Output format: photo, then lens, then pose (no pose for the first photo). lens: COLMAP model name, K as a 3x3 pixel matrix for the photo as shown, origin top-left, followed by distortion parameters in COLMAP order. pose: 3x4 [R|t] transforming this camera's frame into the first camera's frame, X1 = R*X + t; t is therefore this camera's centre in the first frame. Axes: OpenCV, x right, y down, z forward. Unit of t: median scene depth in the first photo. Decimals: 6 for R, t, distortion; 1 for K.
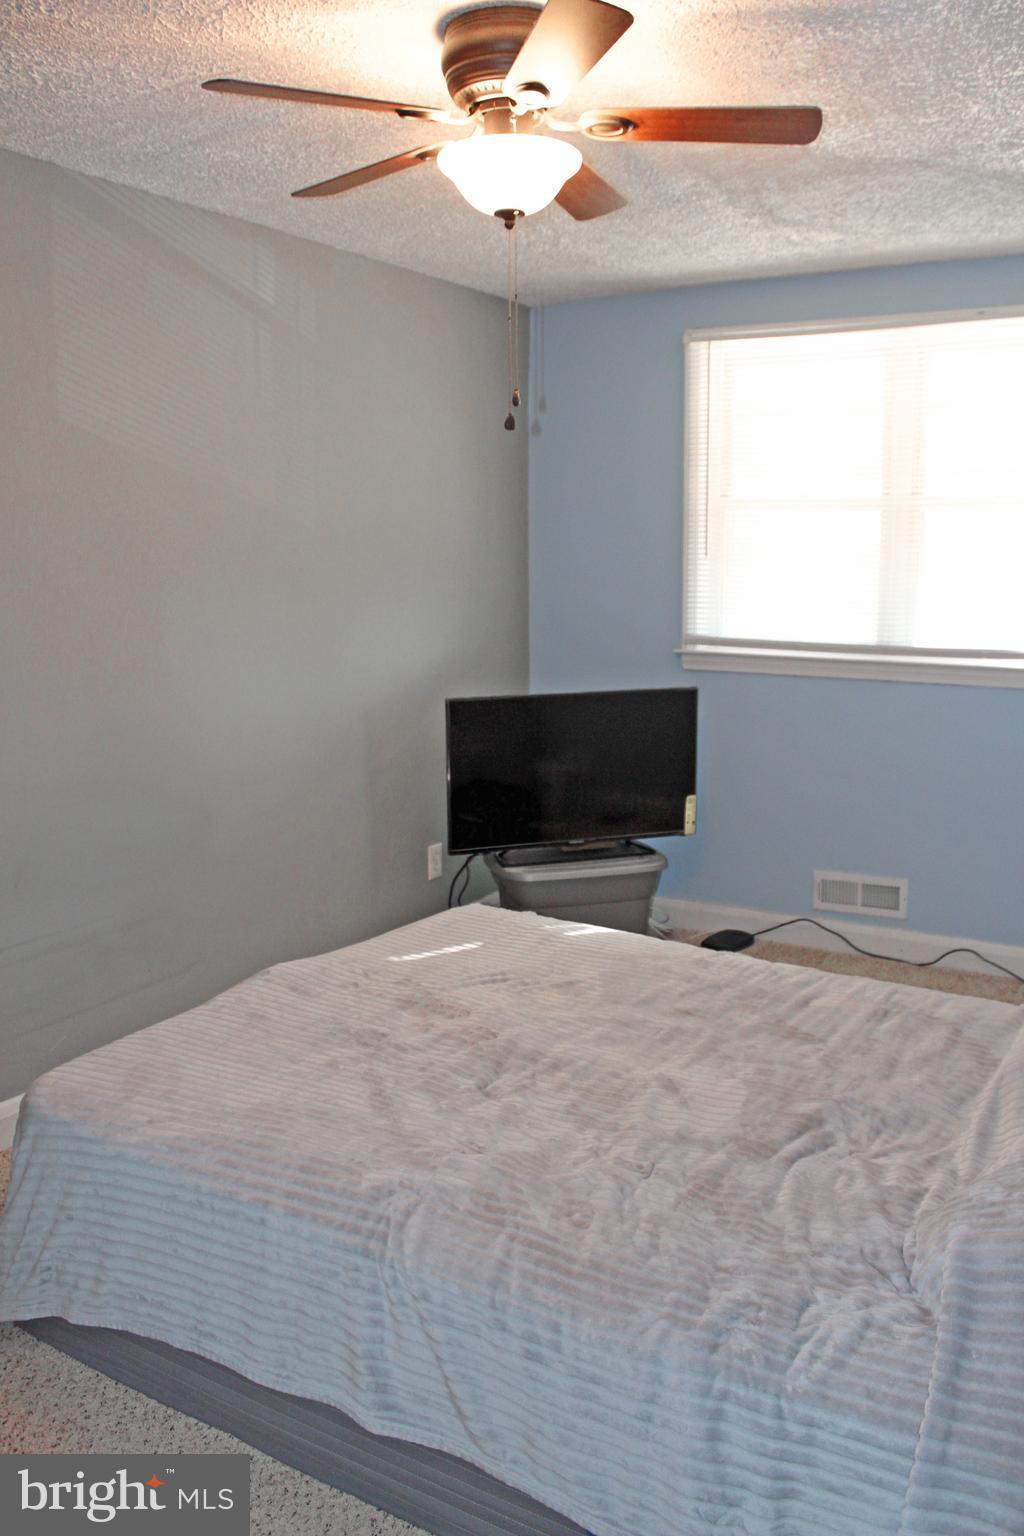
lens RADIAL K [[1376.8, 0, 512.0], [0, 1376.8, 768.0], [0, 0, 1]] dist [-0.165878, 0.171101]
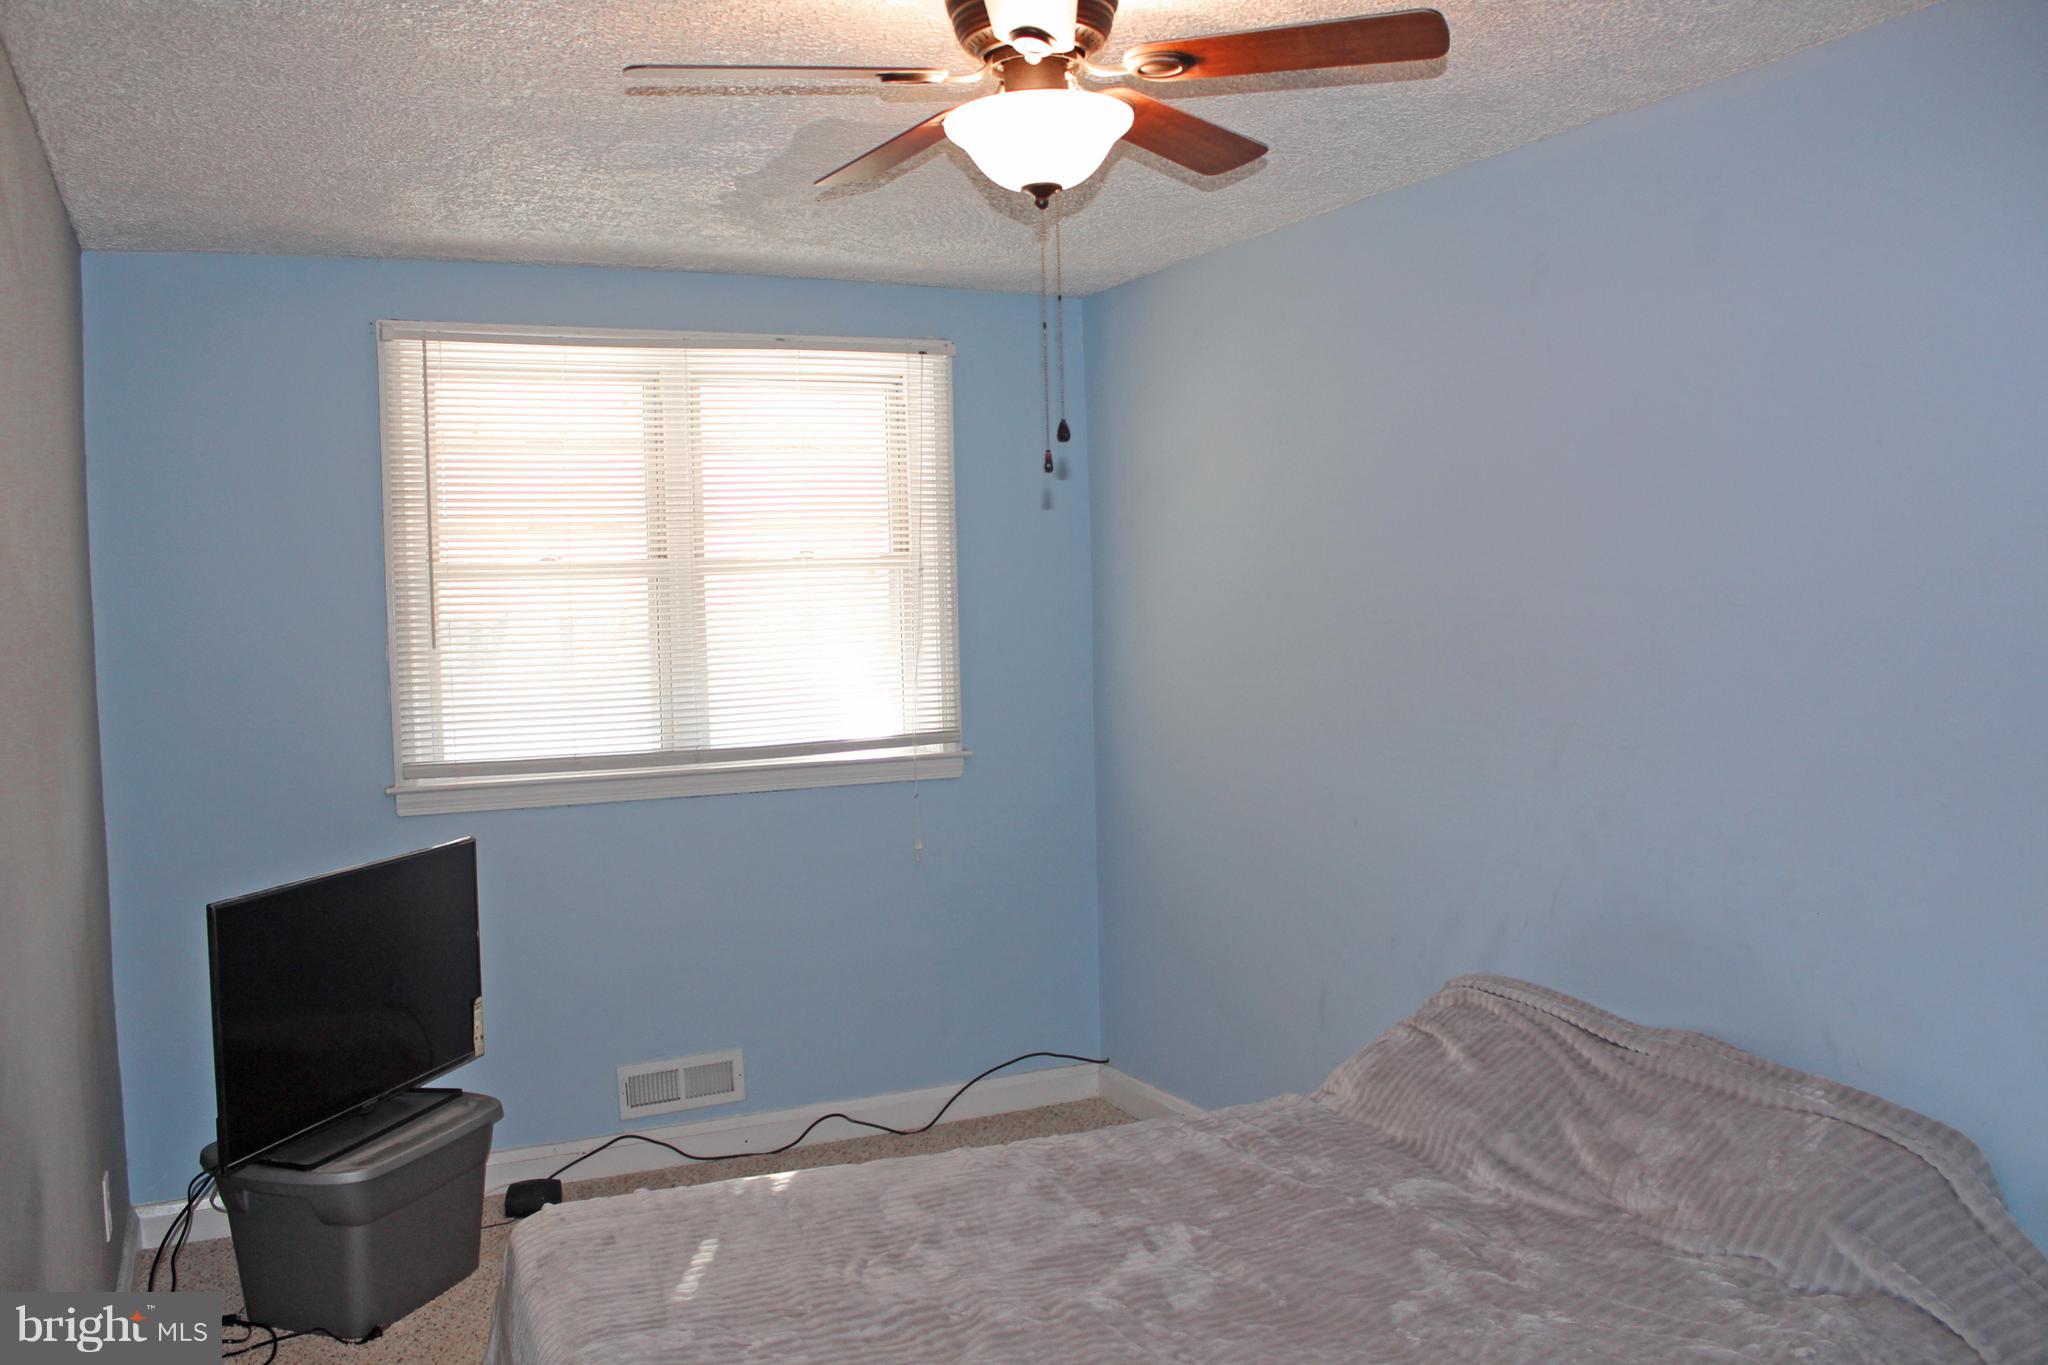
lens RADIAL K [[1835.7, 0, 1024.0], [0, 1835.7, 682.5], [0, 0, 1]] dist [-0.165878, 0.171101]
pose [[0.507260, -0.050320, 0.860323, -0.503350], [0.162509, 0.985969, -0.038149, -0.057336], [-0.846332, 0.159162, 0.508320, 0.300498]]
